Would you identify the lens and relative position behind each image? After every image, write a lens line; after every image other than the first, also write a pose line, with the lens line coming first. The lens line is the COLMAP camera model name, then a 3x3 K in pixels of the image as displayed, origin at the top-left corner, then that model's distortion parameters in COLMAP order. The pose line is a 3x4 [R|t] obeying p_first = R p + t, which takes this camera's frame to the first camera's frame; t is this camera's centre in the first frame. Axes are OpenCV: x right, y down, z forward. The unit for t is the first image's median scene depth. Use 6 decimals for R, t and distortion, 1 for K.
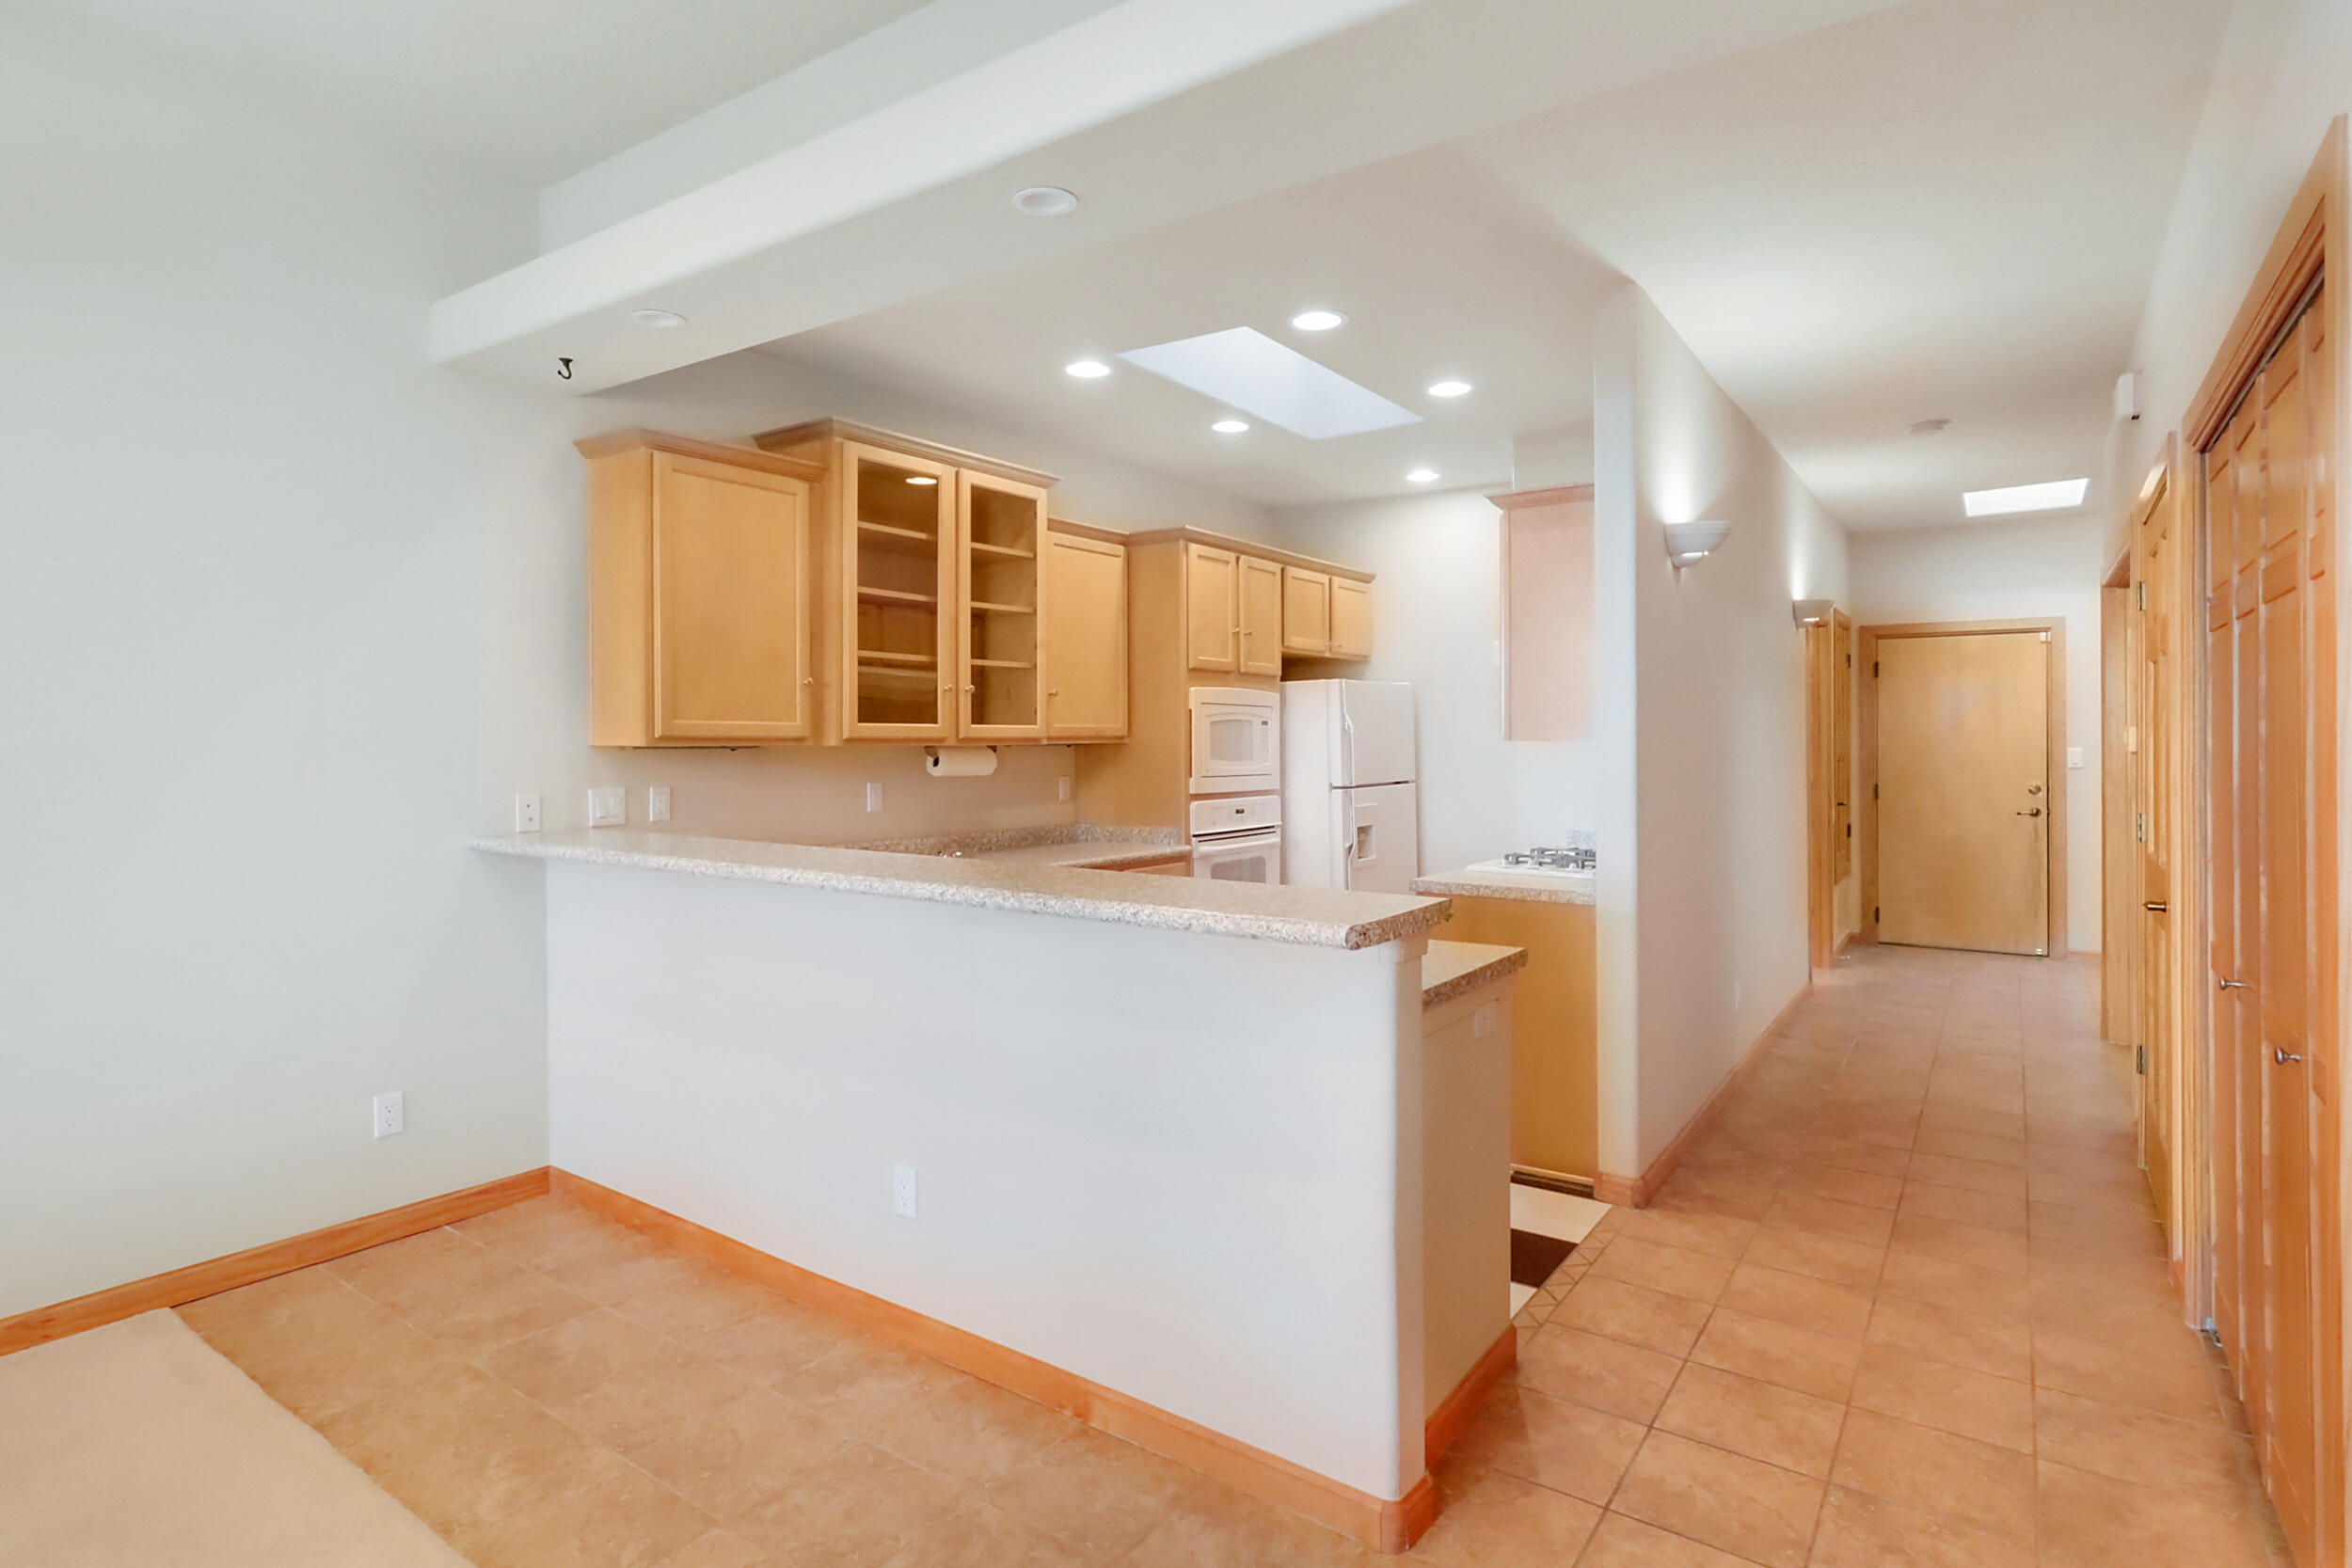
lens RADIAL K [[1213.7, 0, 1123.4], [0, 1213.7, 725.8], [0, 0, 1]] dist [0.001881, 0.001770]
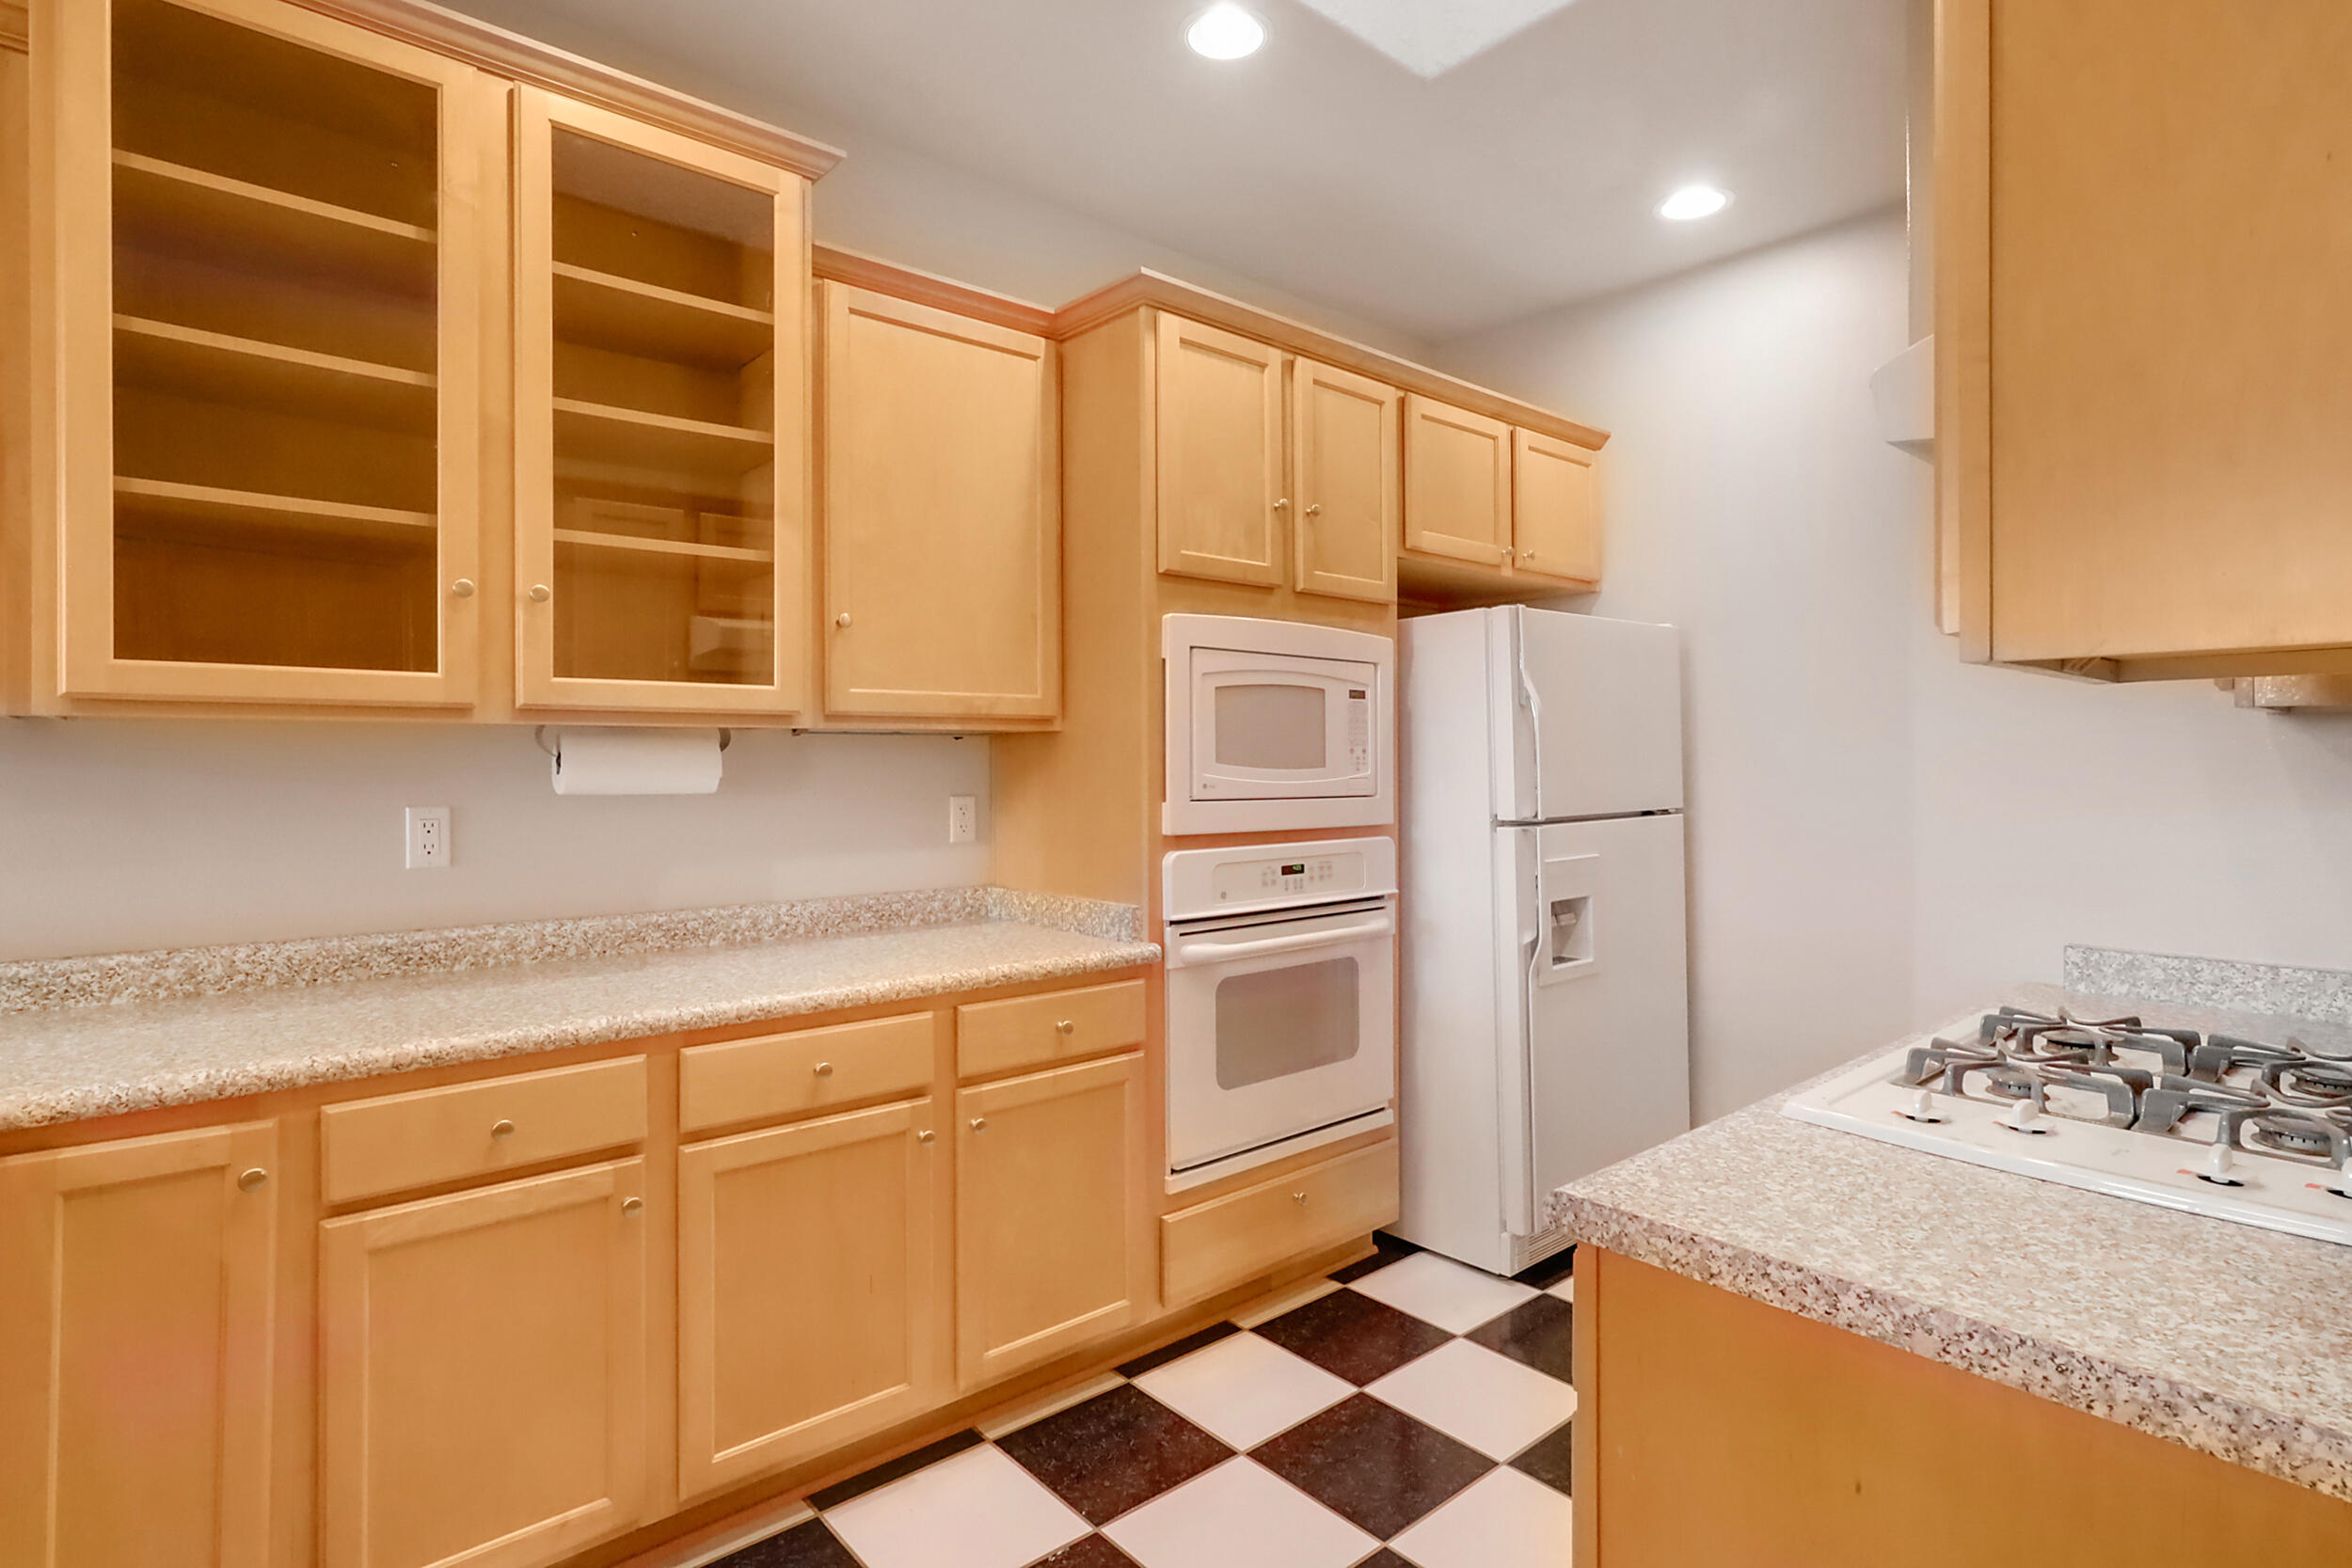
lens RADIAL K [[1191.7, 0, 1168.8], [0, 1191.7, 755.4], [0, 0, 1]] dist [-0.017841, 0.000590]
pose [[0.978521, -0.001896, -0.206139, 0.142632], [0.003043, 0.999982, 0.005249, 0.020476], [0.206125, -0.005763, 0.978509, 0.499244]]
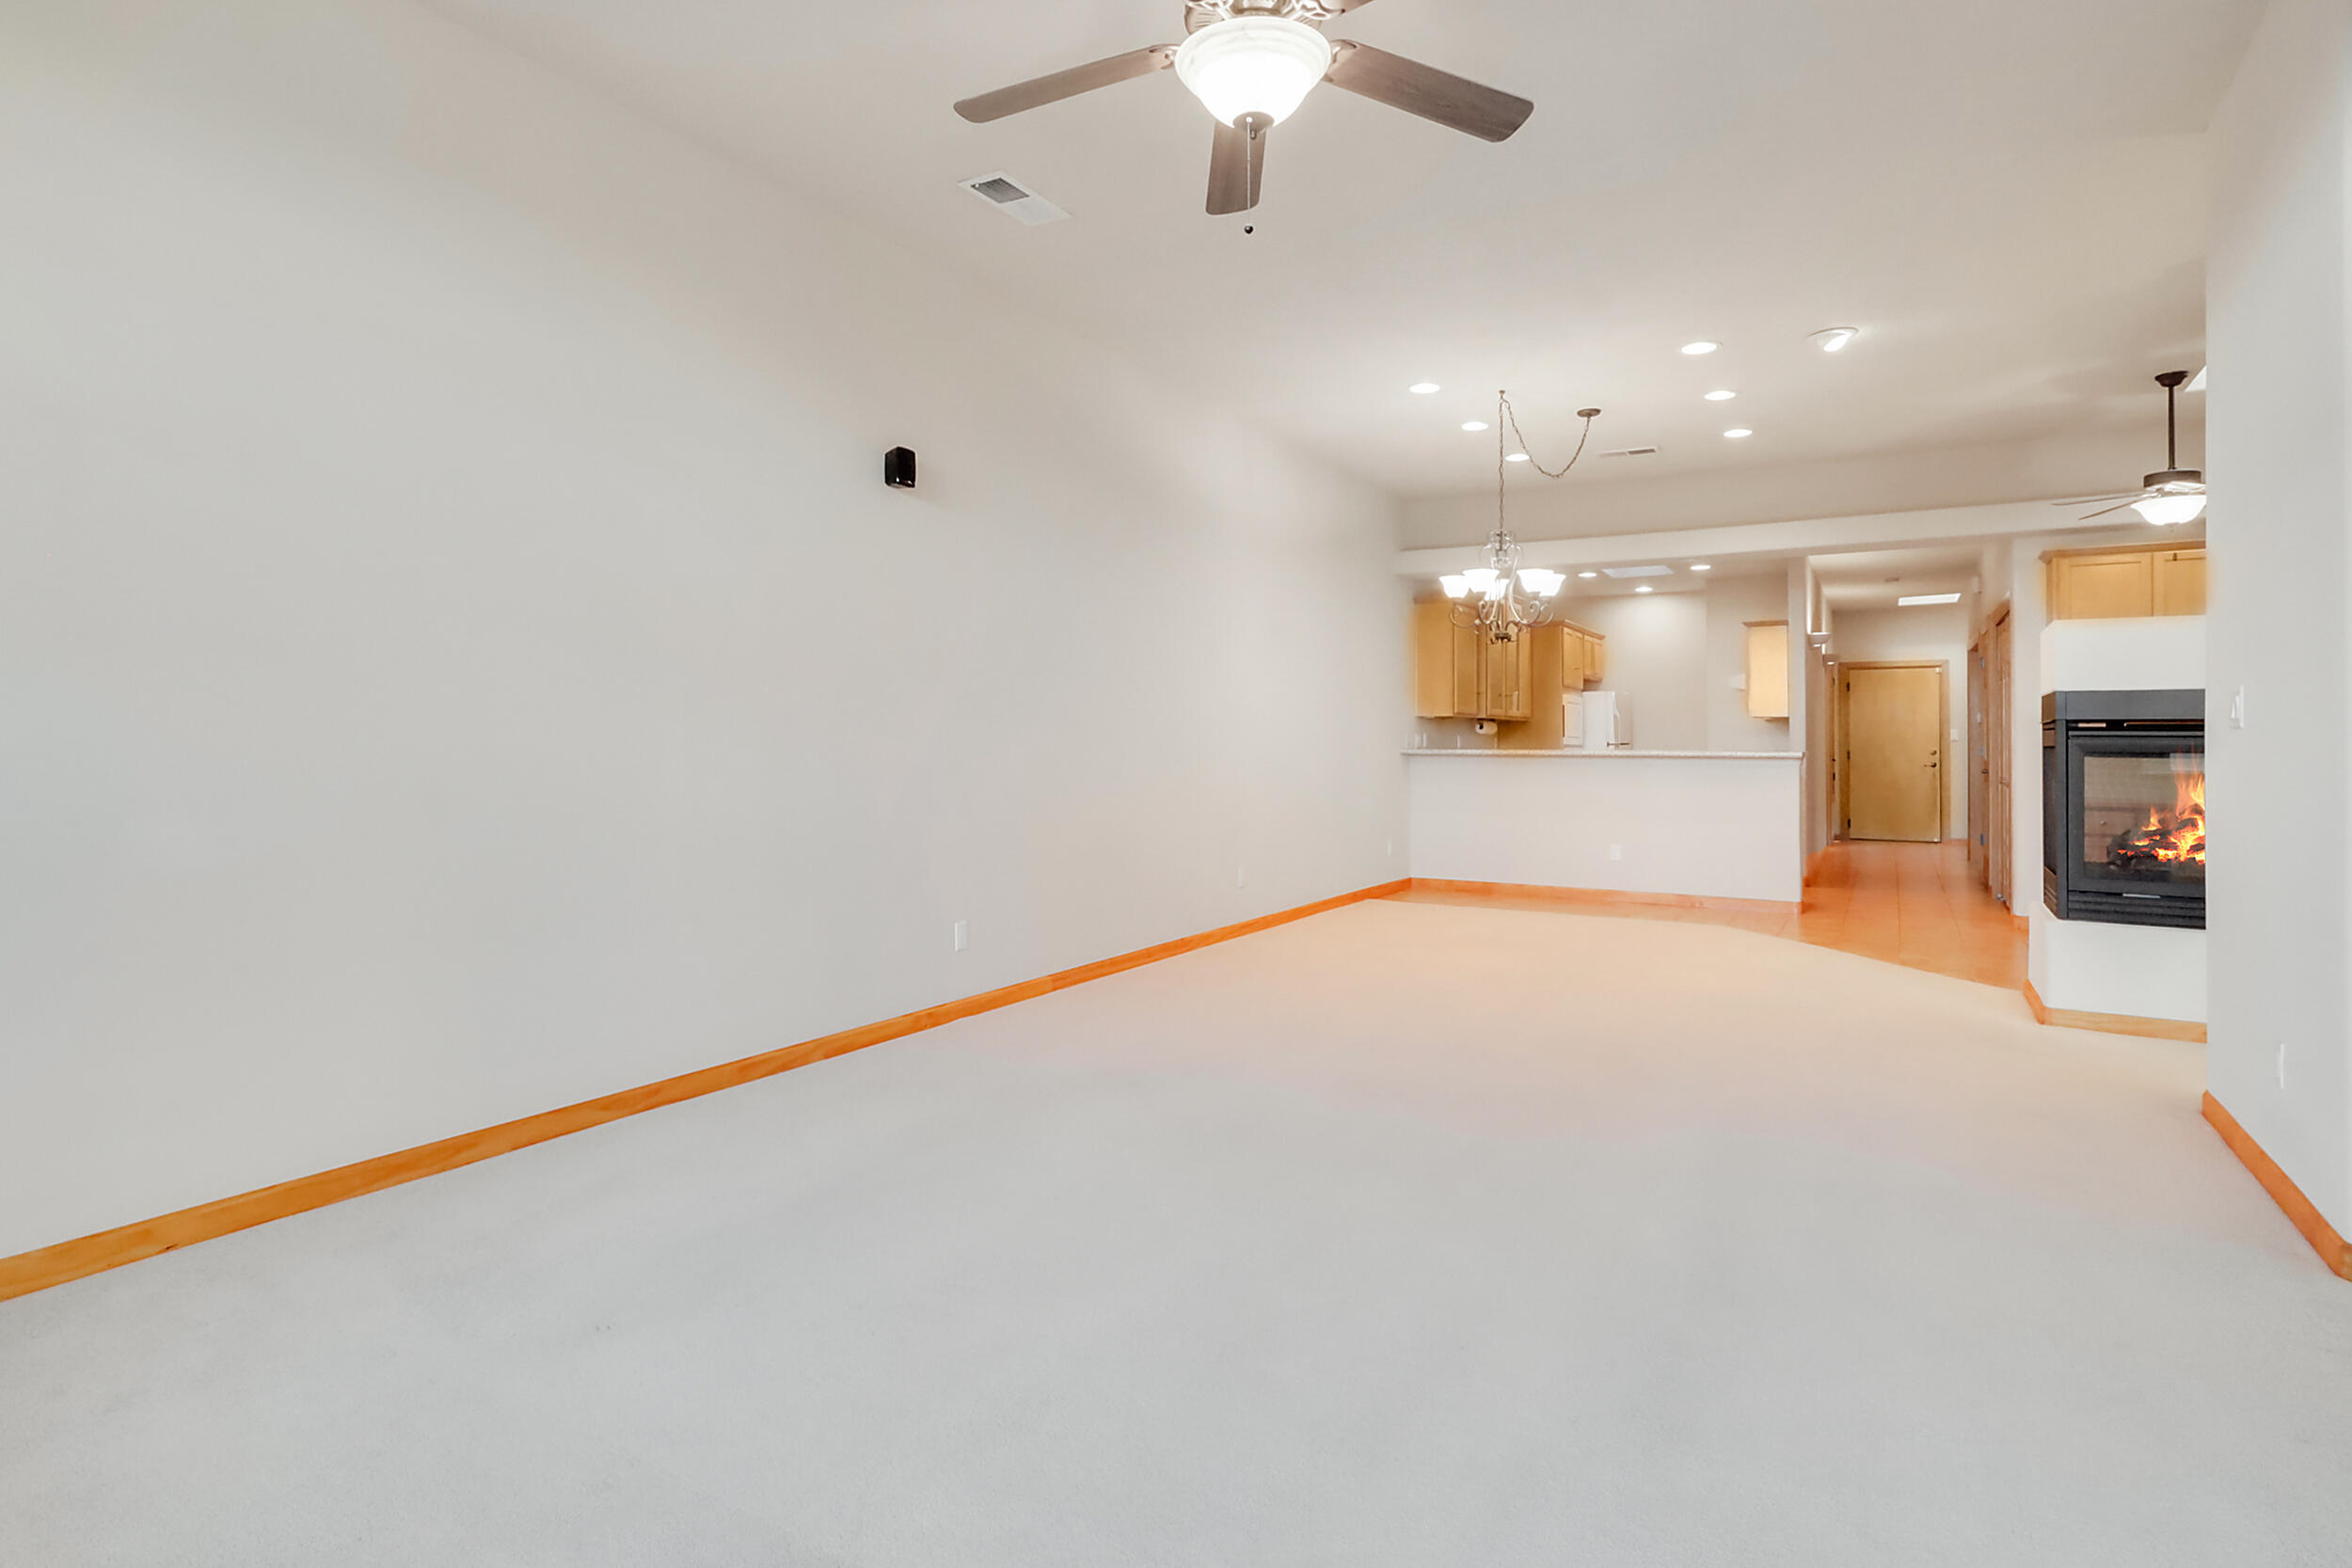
lens RADIAL K [[1117.2, 0, 1176.4], [0, 1117.2, 721.2], [0, 0, 1]] dist [-0.002336, 0.000326]
pose [[0.998129, 0.004932, 0.060950, -0.721266], [-0.004766, 0.999985, -0.002868, 0.021786], [-0.060963, 0.002572, 0.998137, -0.894647]]
